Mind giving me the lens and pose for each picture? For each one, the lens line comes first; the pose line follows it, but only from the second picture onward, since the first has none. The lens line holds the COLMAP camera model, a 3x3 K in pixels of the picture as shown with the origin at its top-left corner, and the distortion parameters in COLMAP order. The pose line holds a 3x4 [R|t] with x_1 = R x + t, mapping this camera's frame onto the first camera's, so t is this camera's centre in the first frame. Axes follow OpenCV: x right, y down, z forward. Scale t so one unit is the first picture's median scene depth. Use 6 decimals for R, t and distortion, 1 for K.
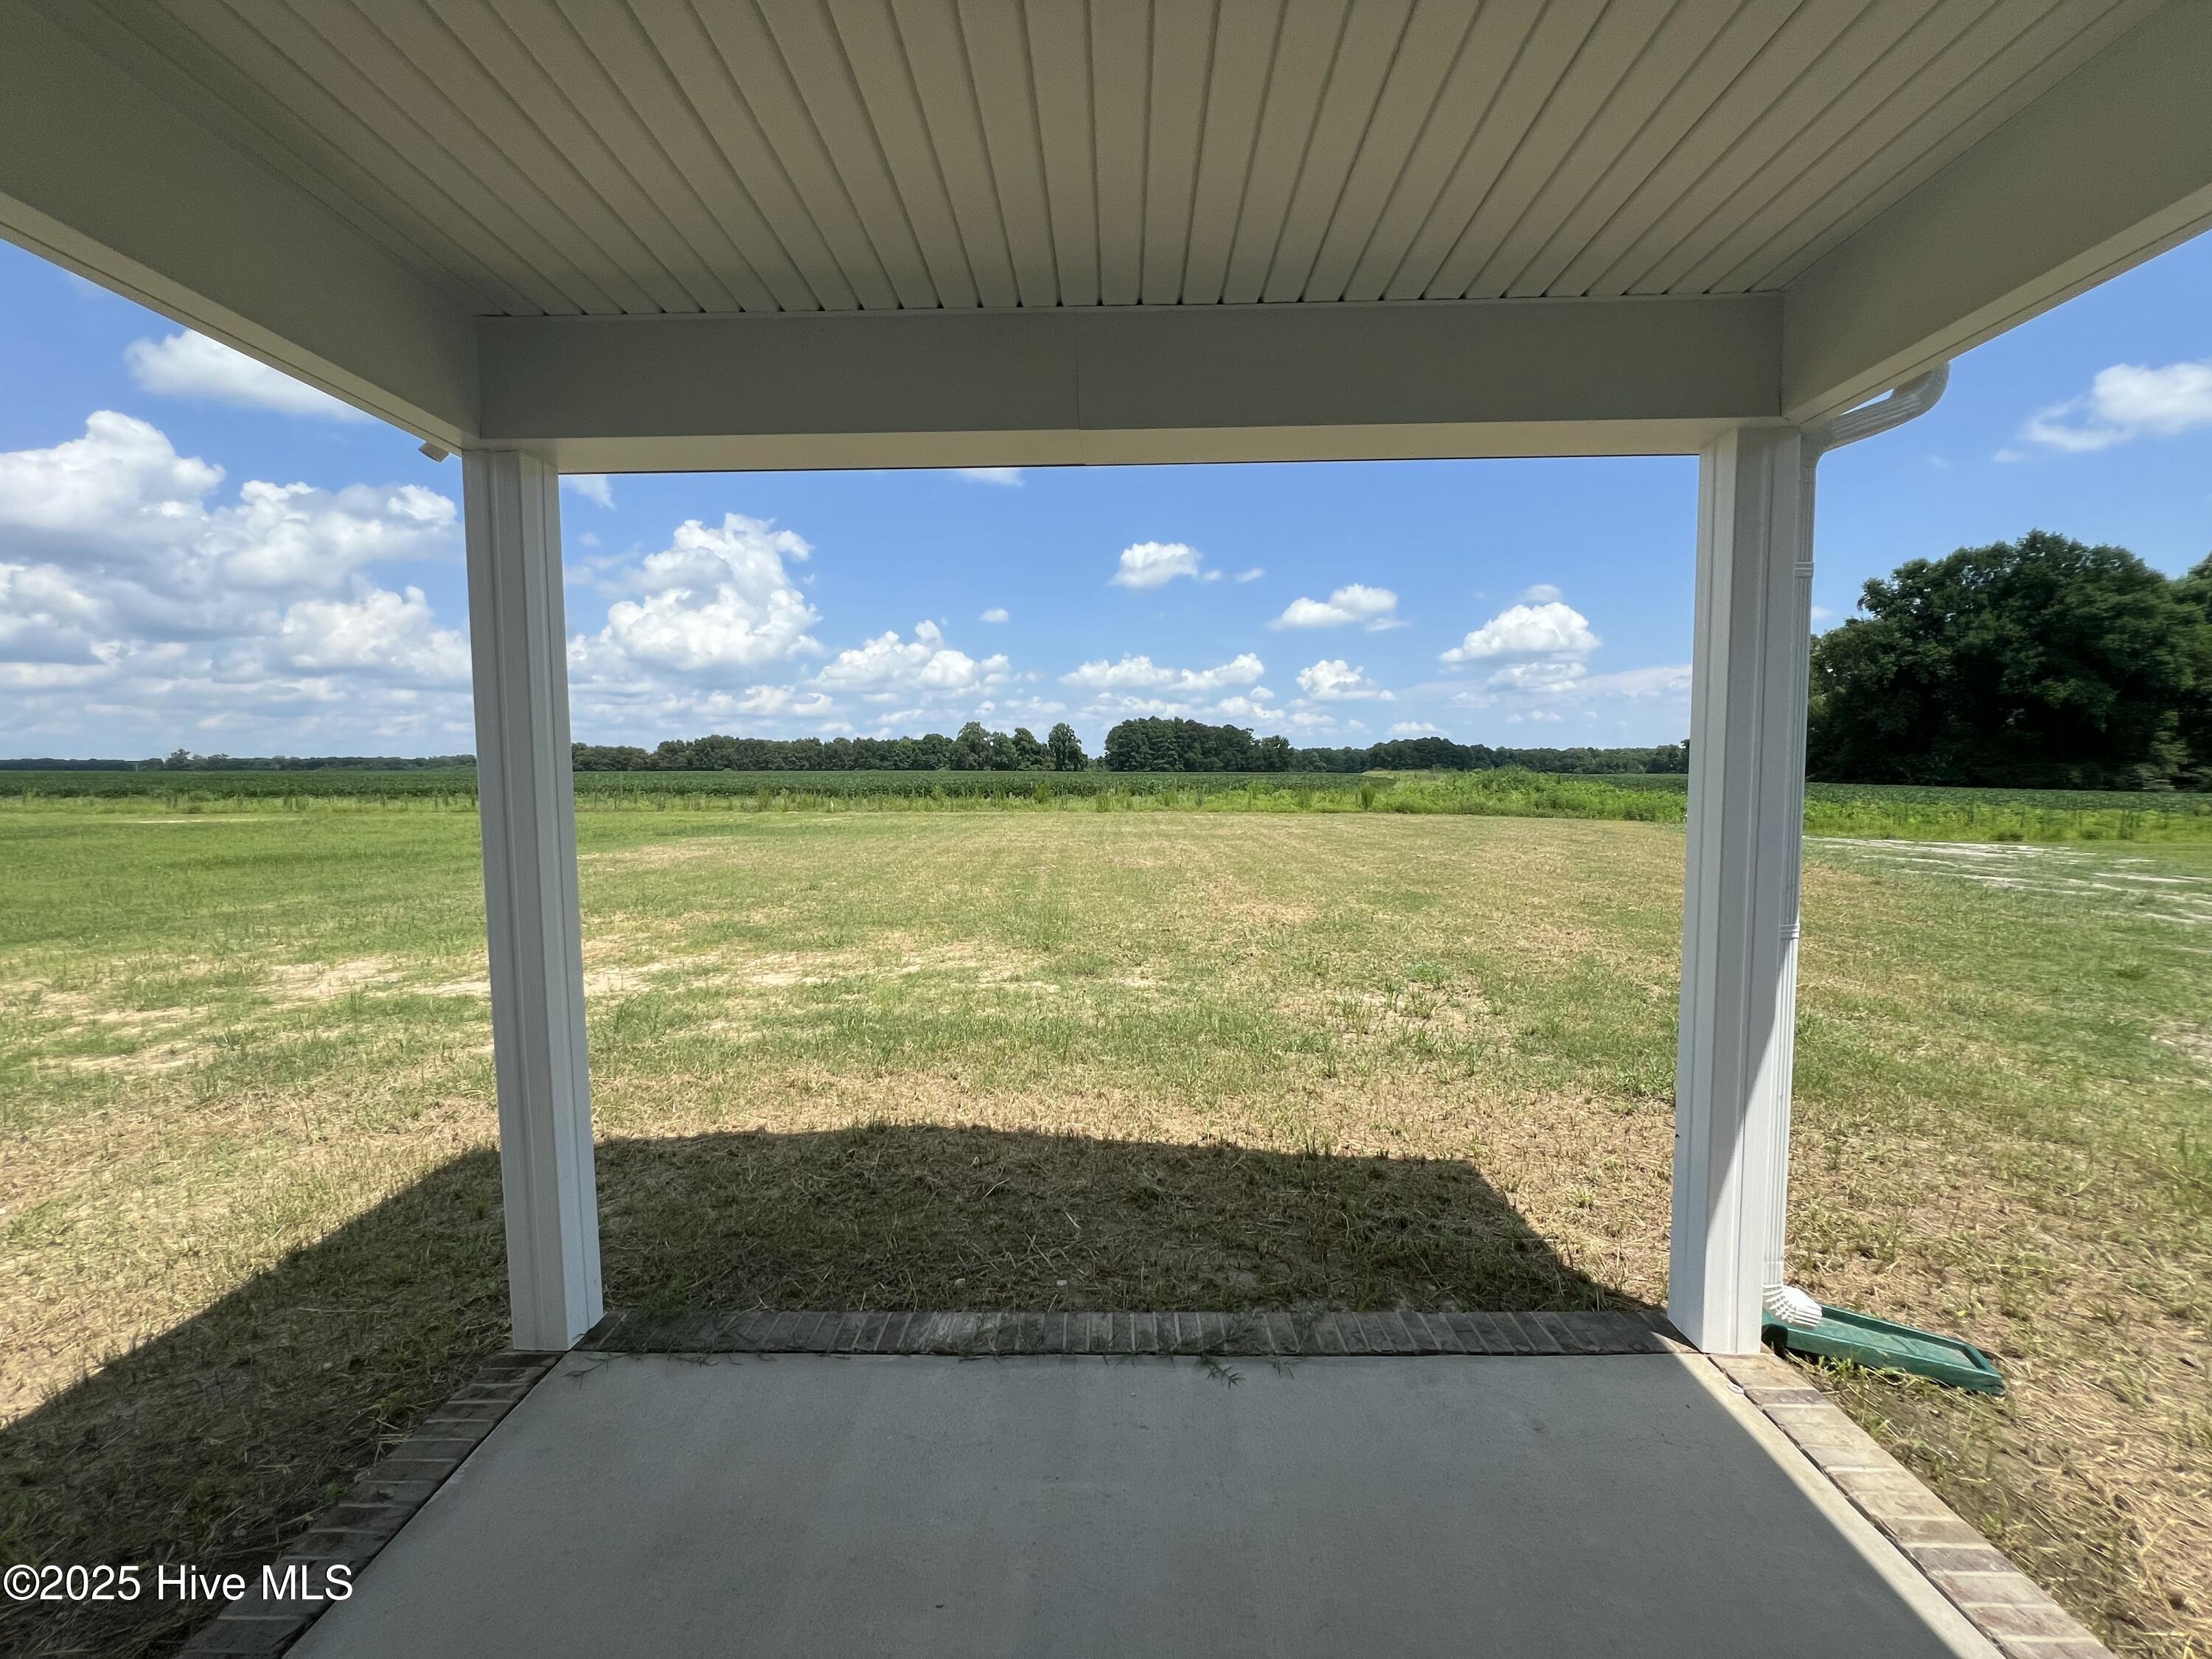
lens RADIAL K [[882.0, 0, 1099.4], [0, 882.0, 828.6], [0, 0, 1]] dist [-0.001227, 0.000108]
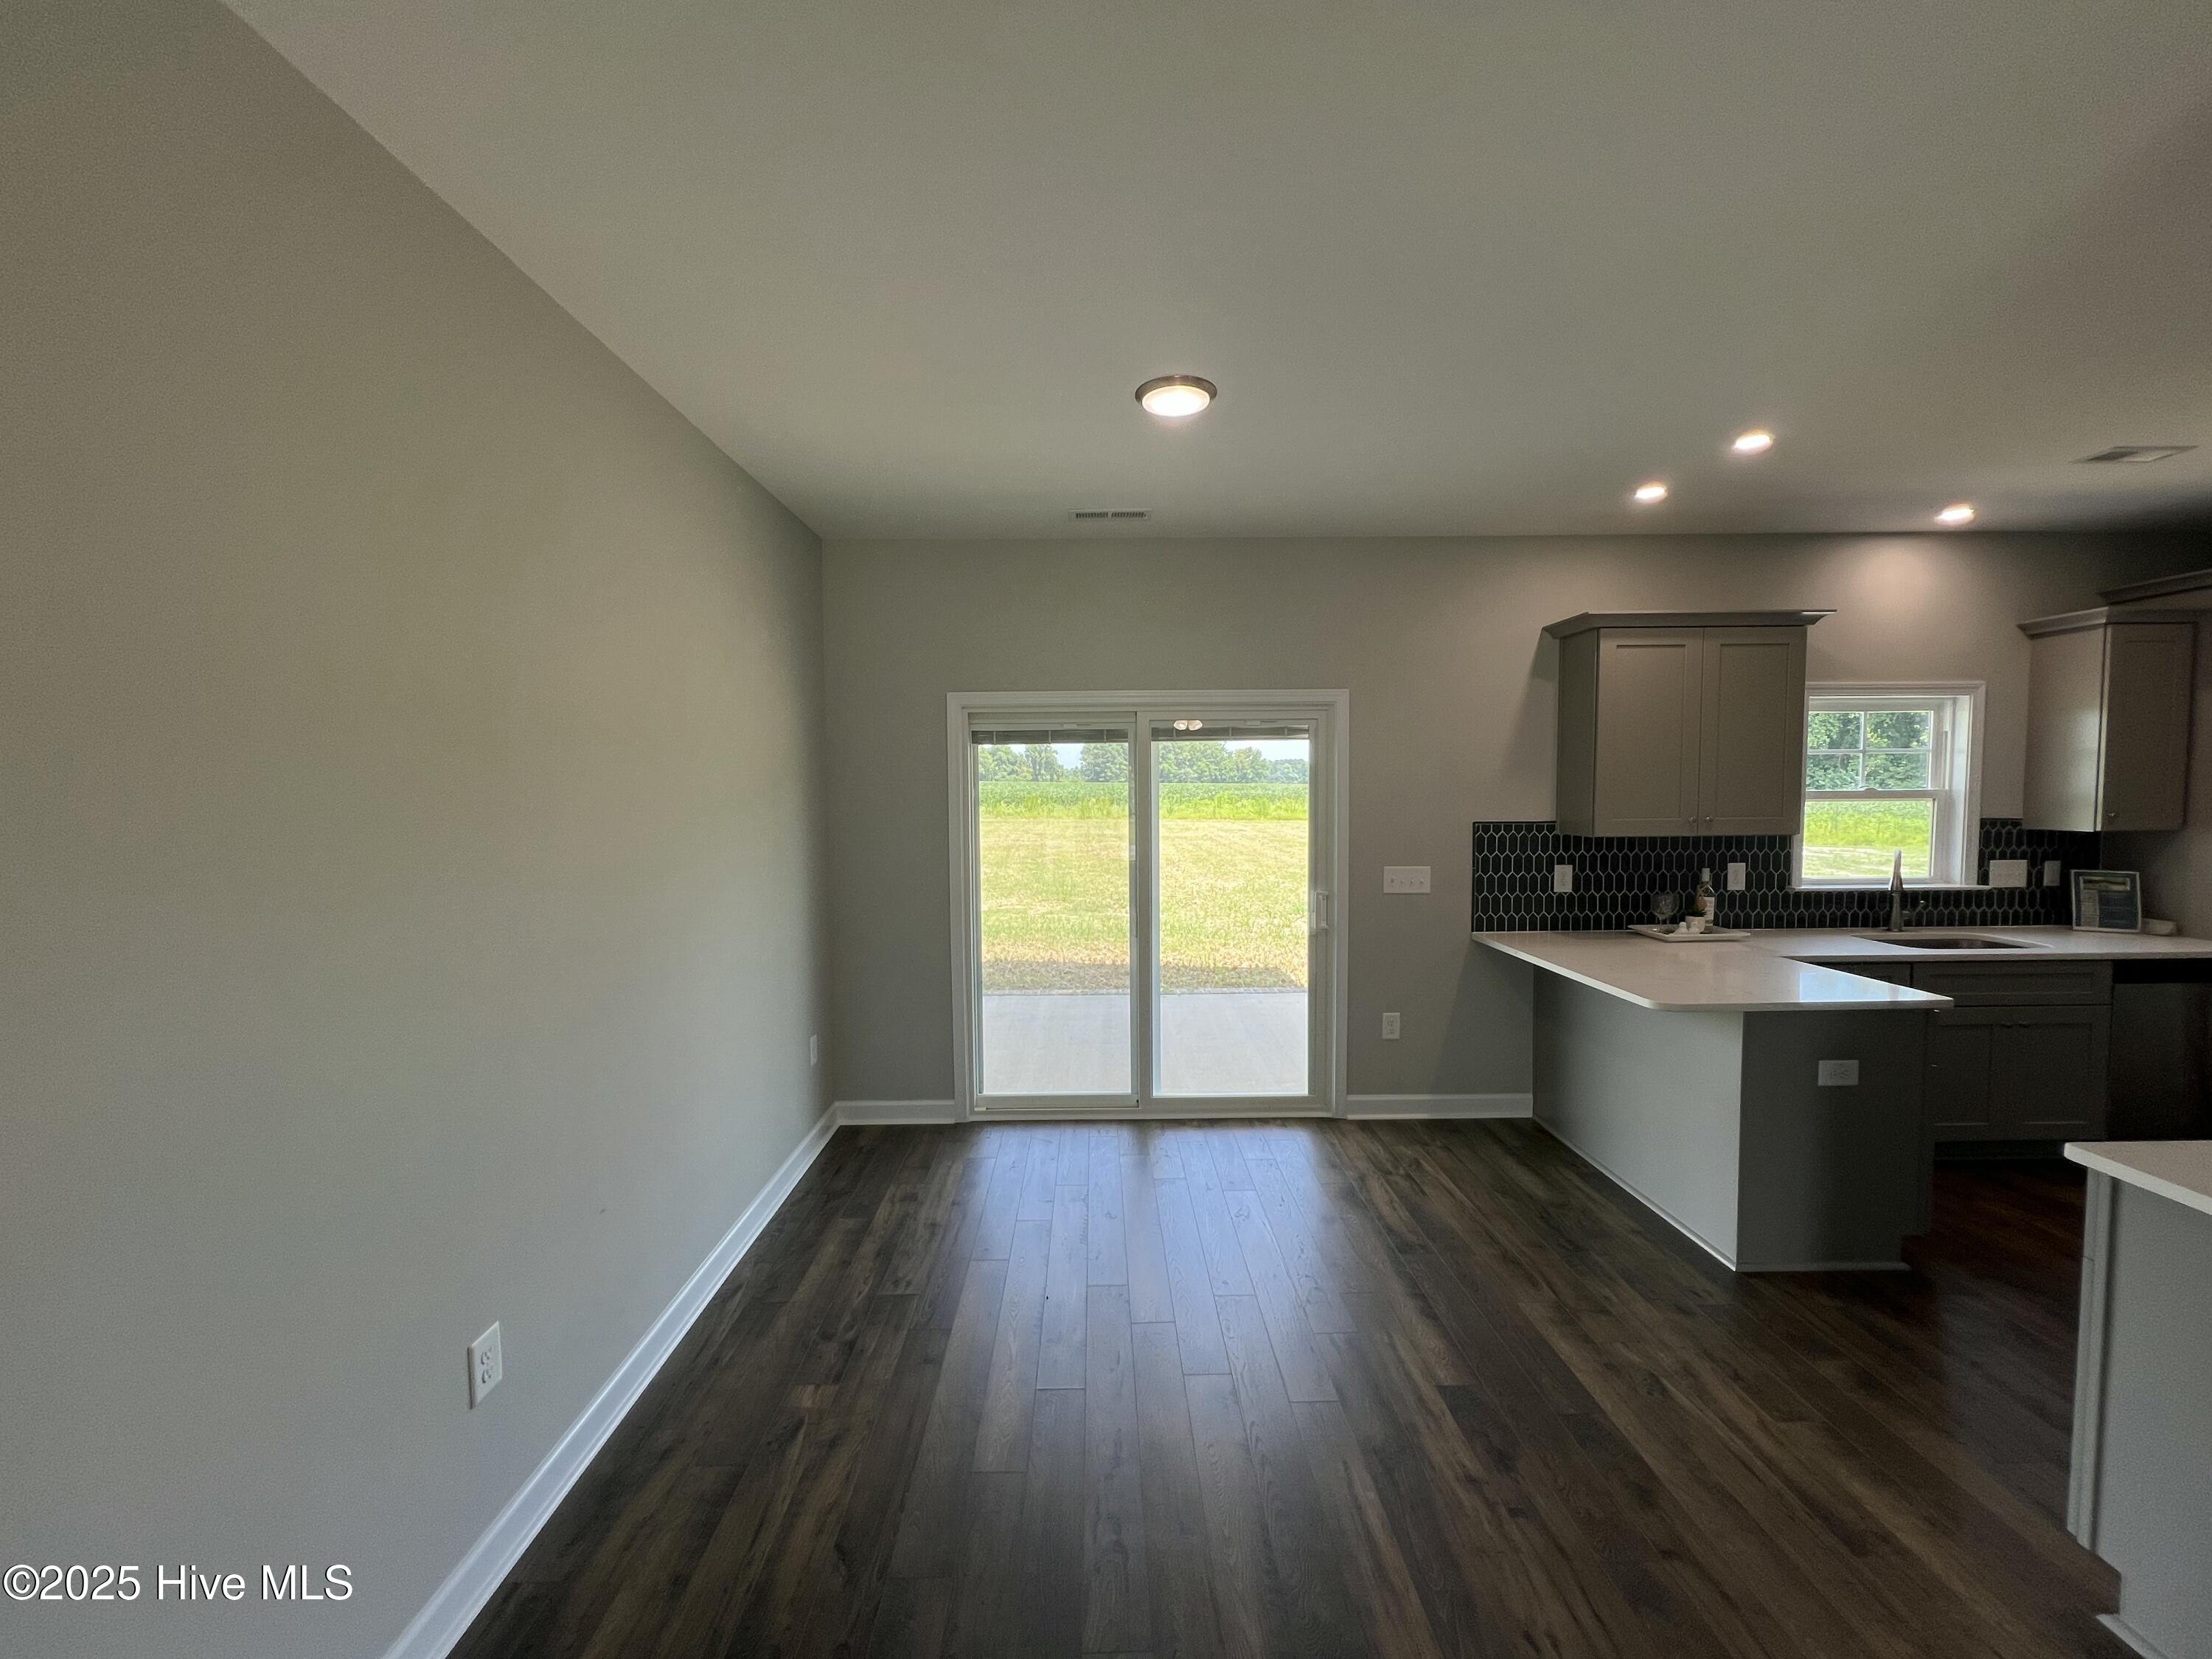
lens RADIAL K [[882.0, 0, 1101.5], [0, 882.0, 835.0], [0, 0, 1]] dist [-0.001227, 0.000108]
pose [[0.999530, 0.000914, 0.030626, -0.011222], [-0.000775, 0.999989, -0.004536, 0.007458], [-0.030630, 0.004510, 0.999521, -0.146920]]
